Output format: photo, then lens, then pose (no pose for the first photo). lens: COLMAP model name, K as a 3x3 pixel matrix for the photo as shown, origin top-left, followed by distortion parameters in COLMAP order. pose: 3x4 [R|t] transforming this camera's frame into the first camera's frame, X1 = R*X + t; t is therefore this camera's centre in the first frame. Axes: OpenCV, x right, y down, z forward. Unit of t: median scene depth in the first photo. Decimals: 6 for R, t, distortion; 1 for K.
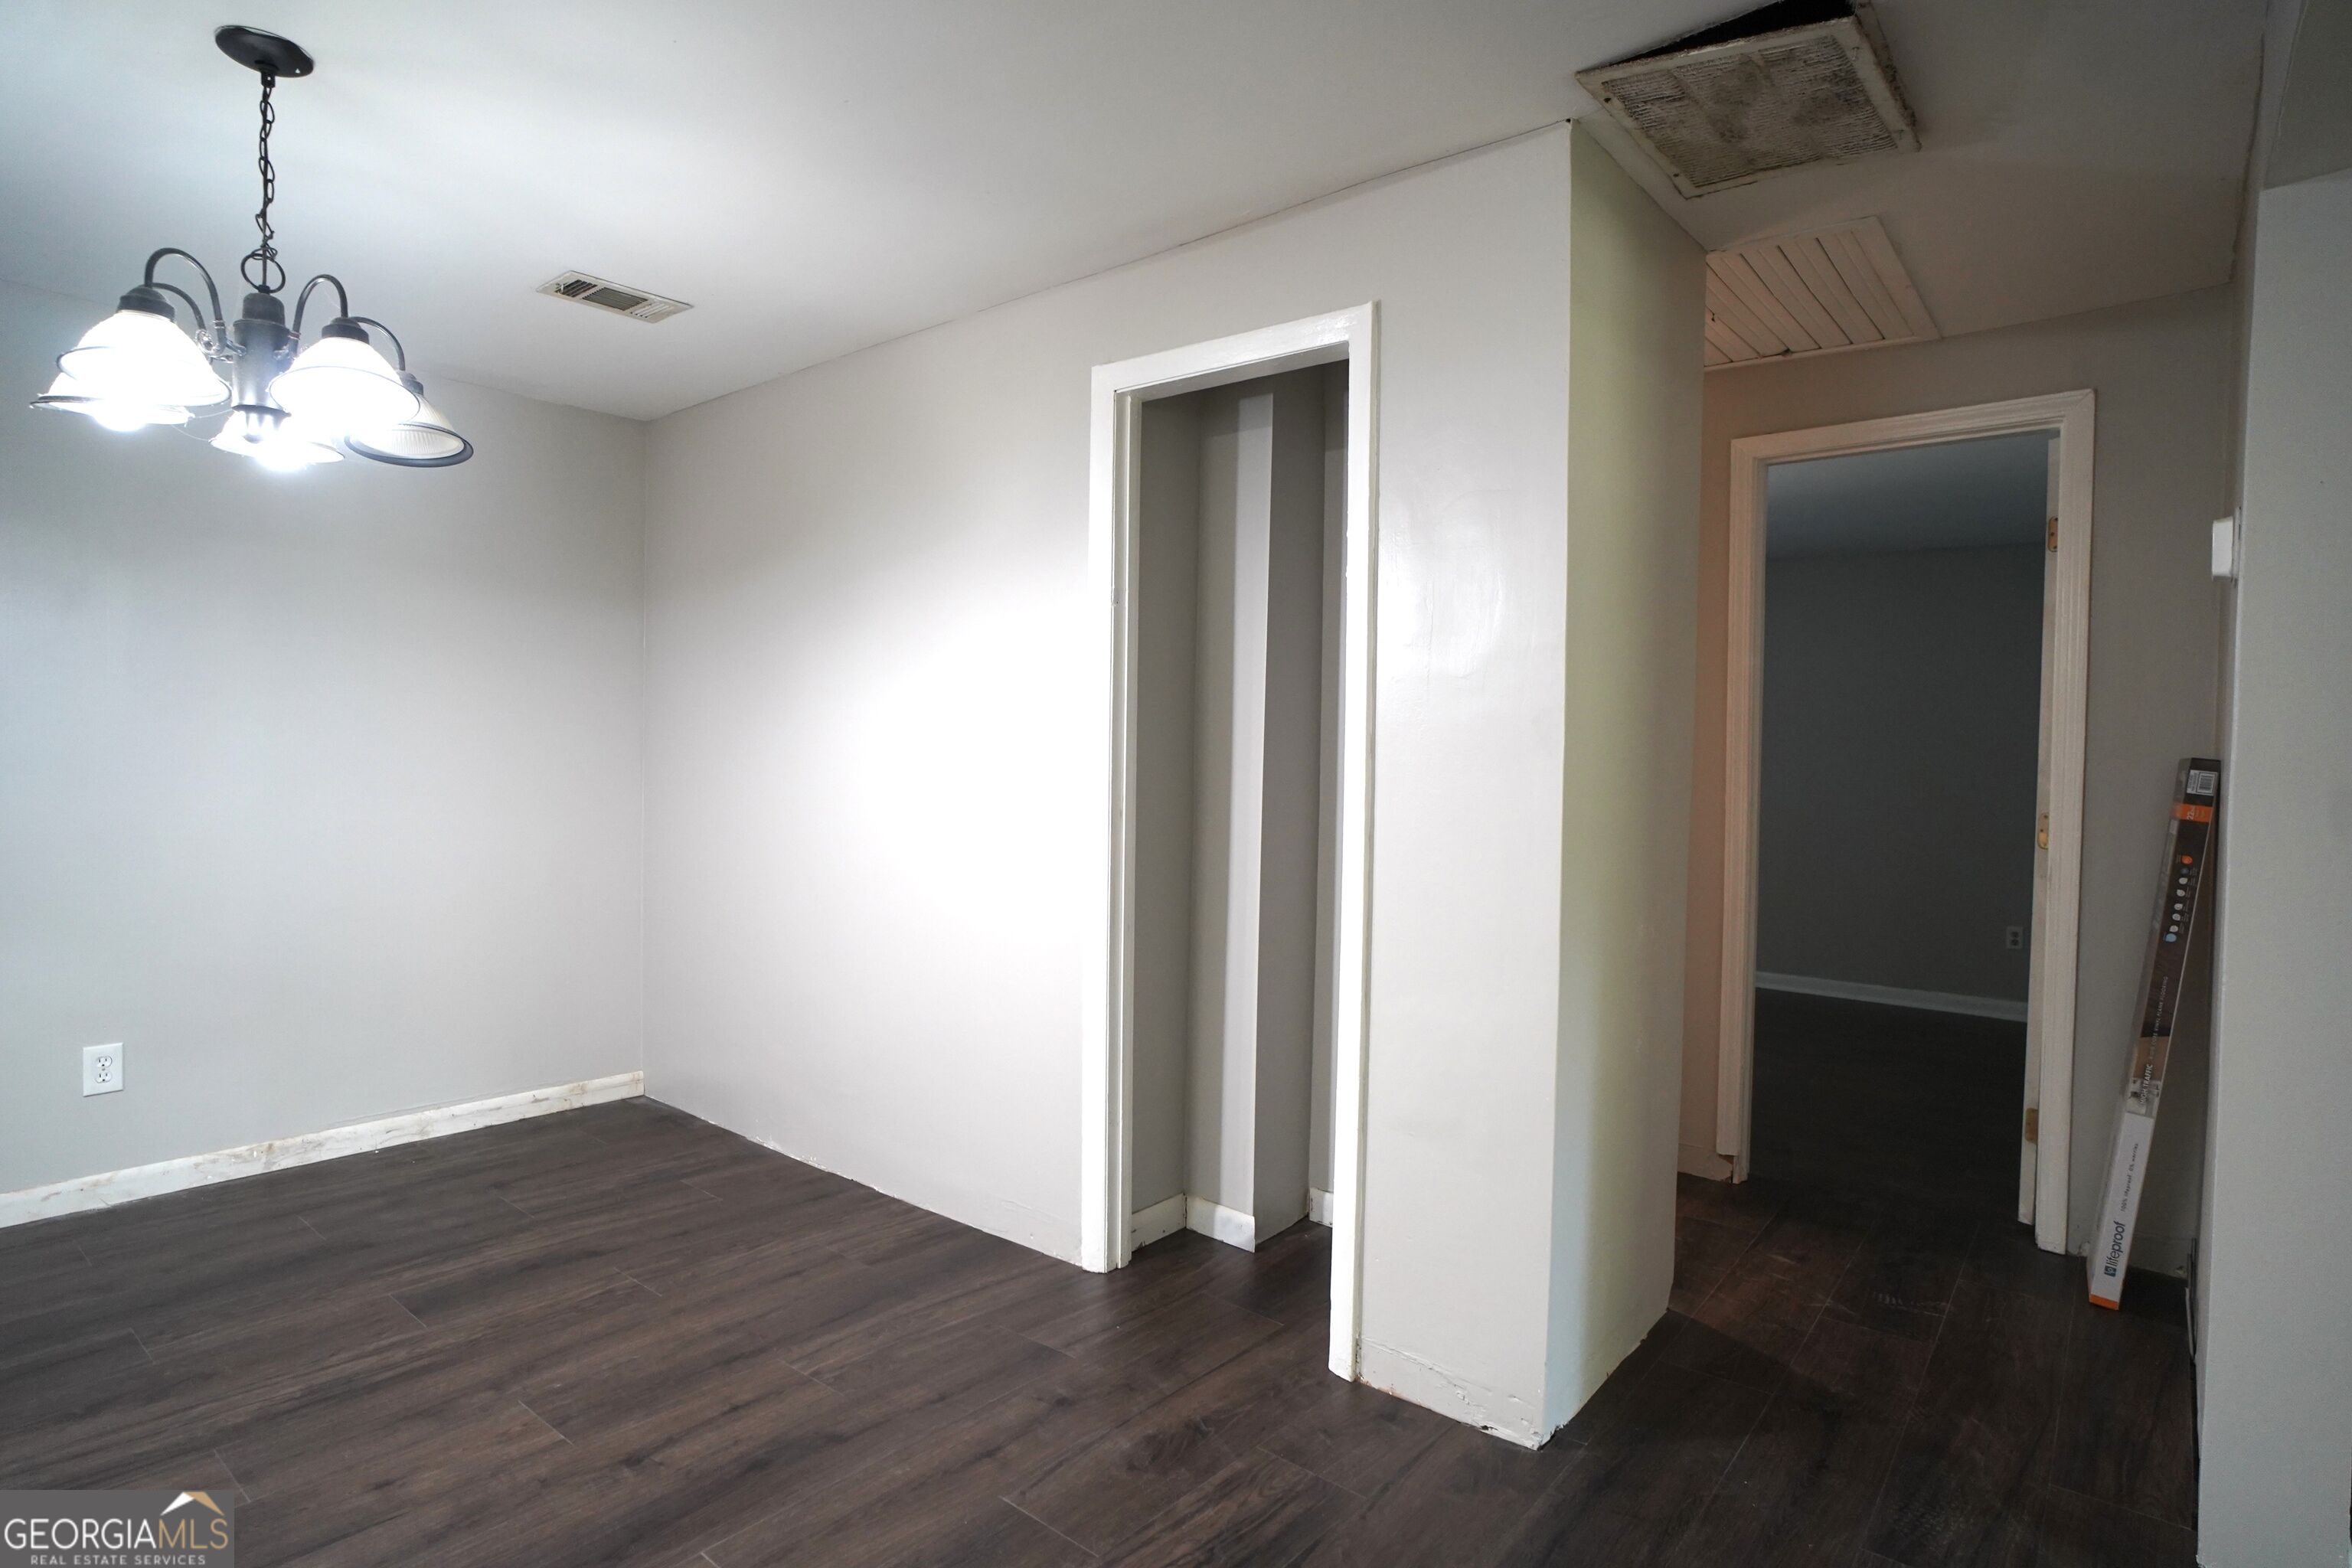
lens RADIAL K [[1231.3, 0, 1177.0], [0, 1231.3, 779.2], [0, 0, 1]] dist [-0.047120, 0.024236]
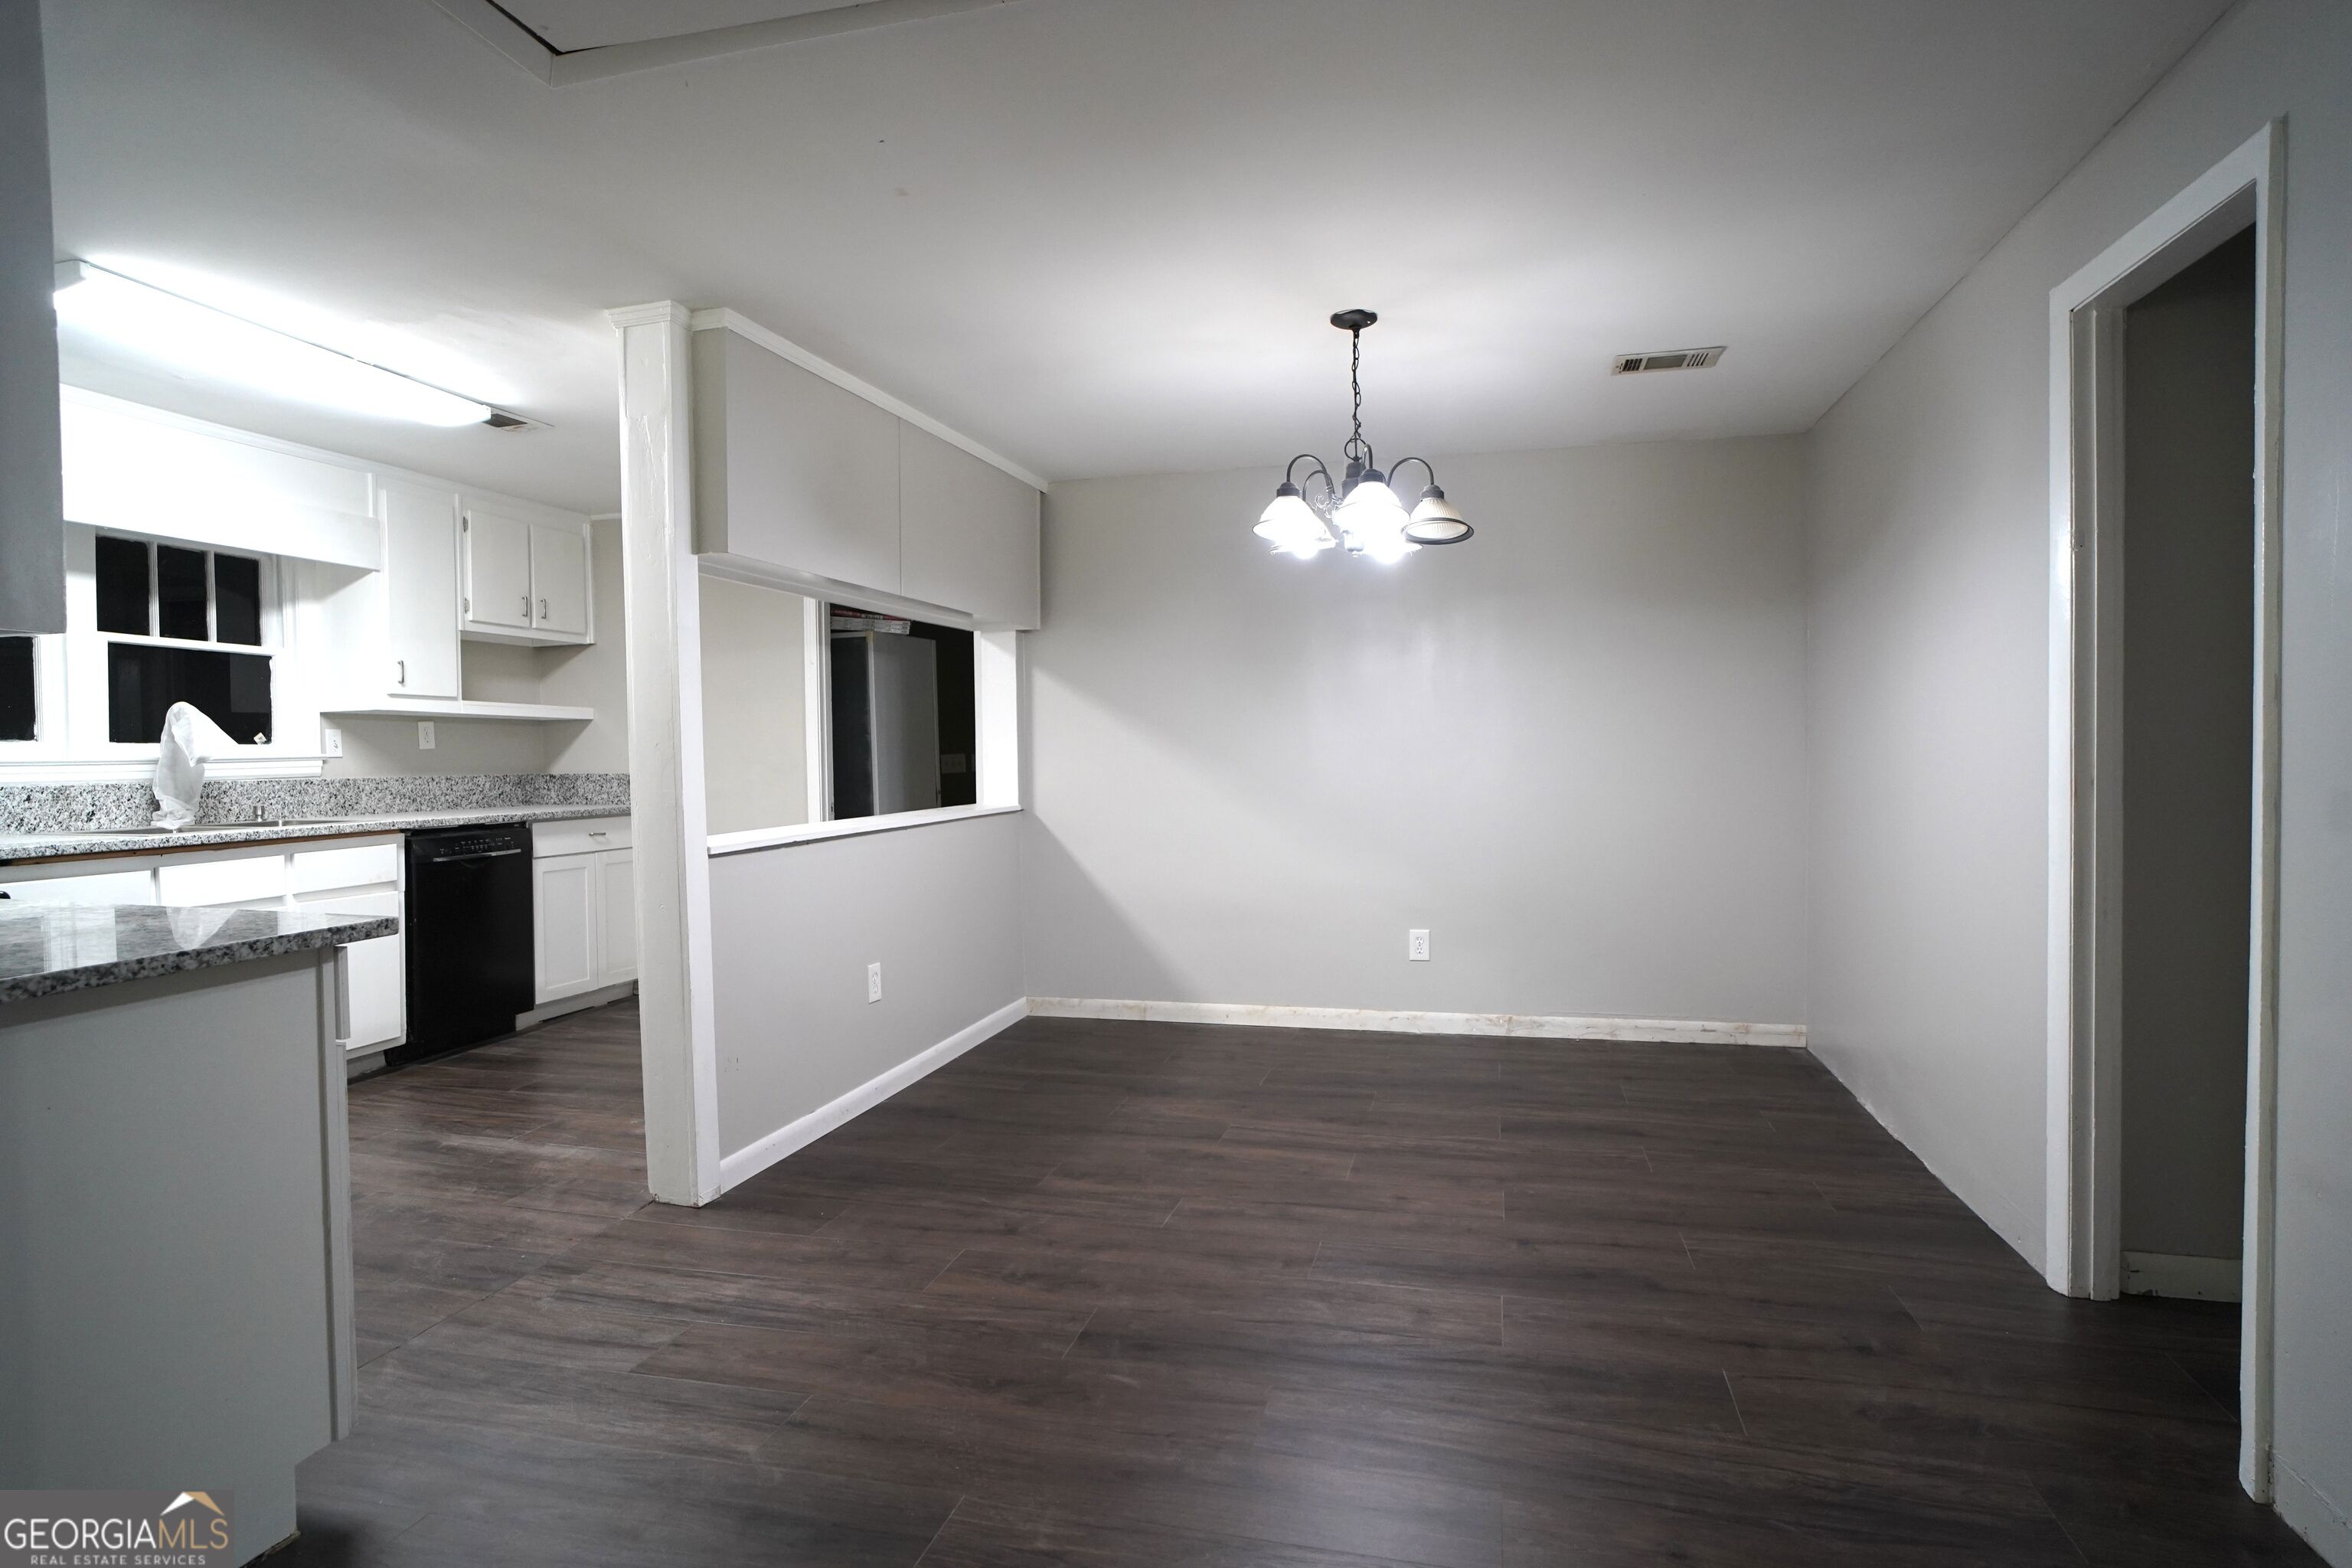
lens RADIAL K [[1231.3, 0, 1177.2], [0, 1231.3, 780.5], [0, 0, 1]] dist [-0.047120, 0.024236]
pose [[0.428677, 0.003058, -0.903453, 0.546084], [0.001093, 0.999992, 0.003903, 0.025334], [0.903457, -0.002661, 0.428670, 0.038429]]
